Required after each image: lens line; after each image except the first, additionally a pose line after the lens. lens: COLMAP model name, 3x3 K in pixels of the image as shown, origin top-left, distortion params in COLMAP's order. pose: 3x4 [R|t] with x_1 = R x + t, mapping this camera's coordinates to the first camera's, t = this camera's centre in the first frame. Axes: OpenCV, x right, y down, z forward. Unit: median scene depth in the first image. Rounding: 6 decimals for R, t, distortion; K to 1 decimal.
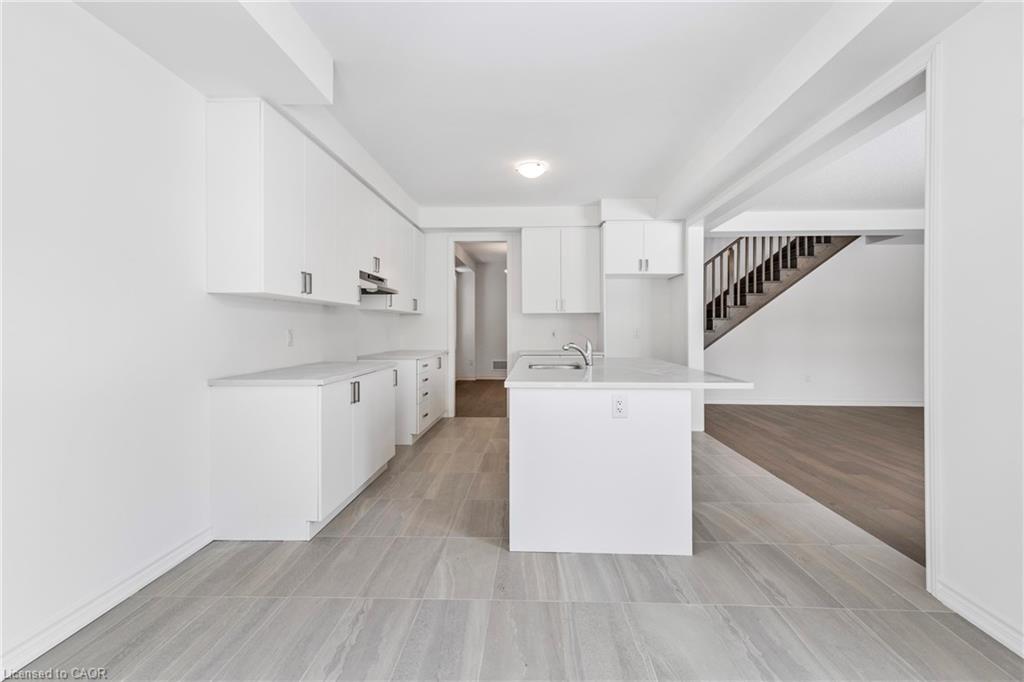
lens RADIAL K [[466.0, 0, 515.1], [0, 466.0, 330.8], [0, 0, 1]] dist [0.023077, -0.001263]
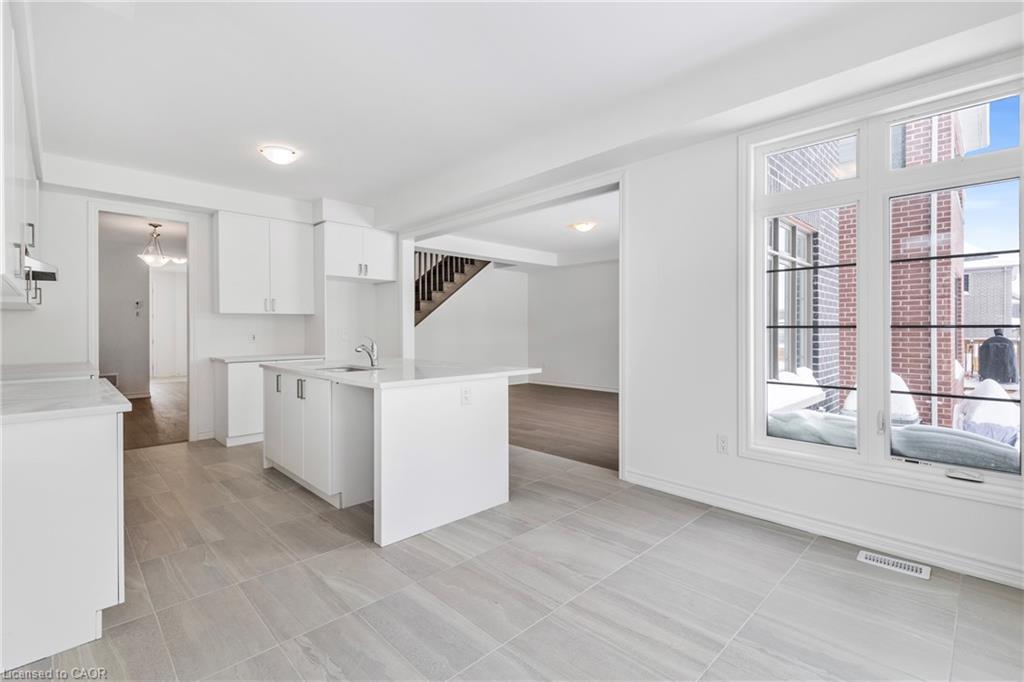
lens RADIAL K [[466.0, 0, 512.0], [0, 466.0, 337.2], [0, 0, 1]] dist [0.023077, -0.001263]
pose [[0.691644, -0.013997, 0.722103, -0.327560], [0.006758, 0.999894, 0.012908, -0.001712], [-0.722207, -0.004048, 0.691665, 0.047629]]
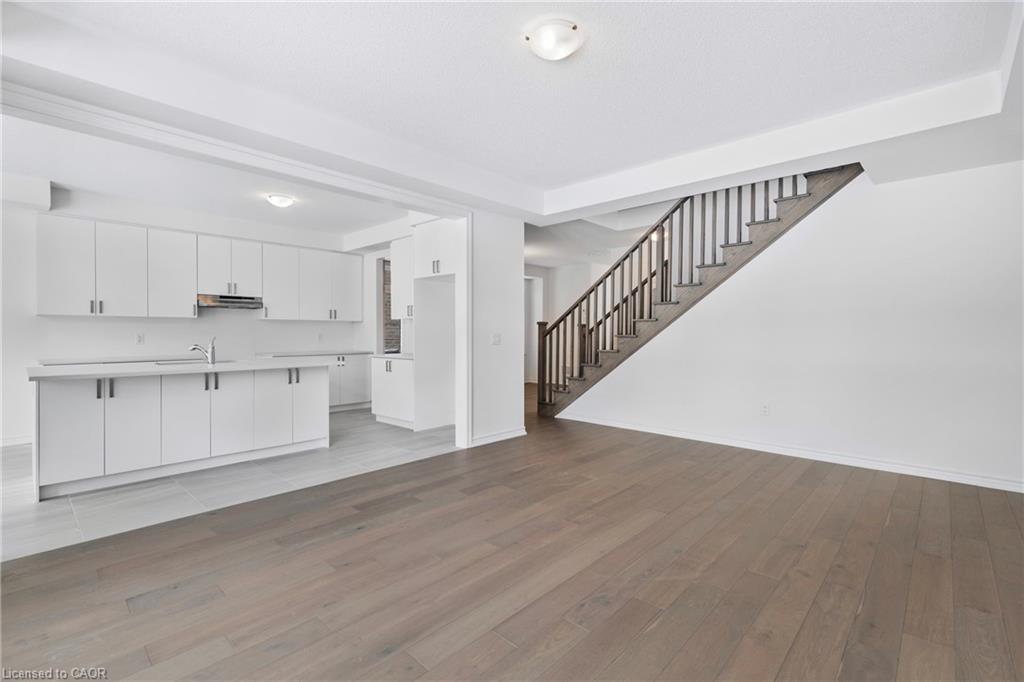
lens RADIAL K [[466.0, 0, 517.2], [0, 466.0, 340.3], [0, 0, 1]] dist [0.023077, -0.001263]
pose [[0.766163, 0.009901, -0.642570, 1.312181], [0.000358, 0.999875, 0.015834, -0.008258], [0.642646, -0.012362, 0.766063, 0.480602]]
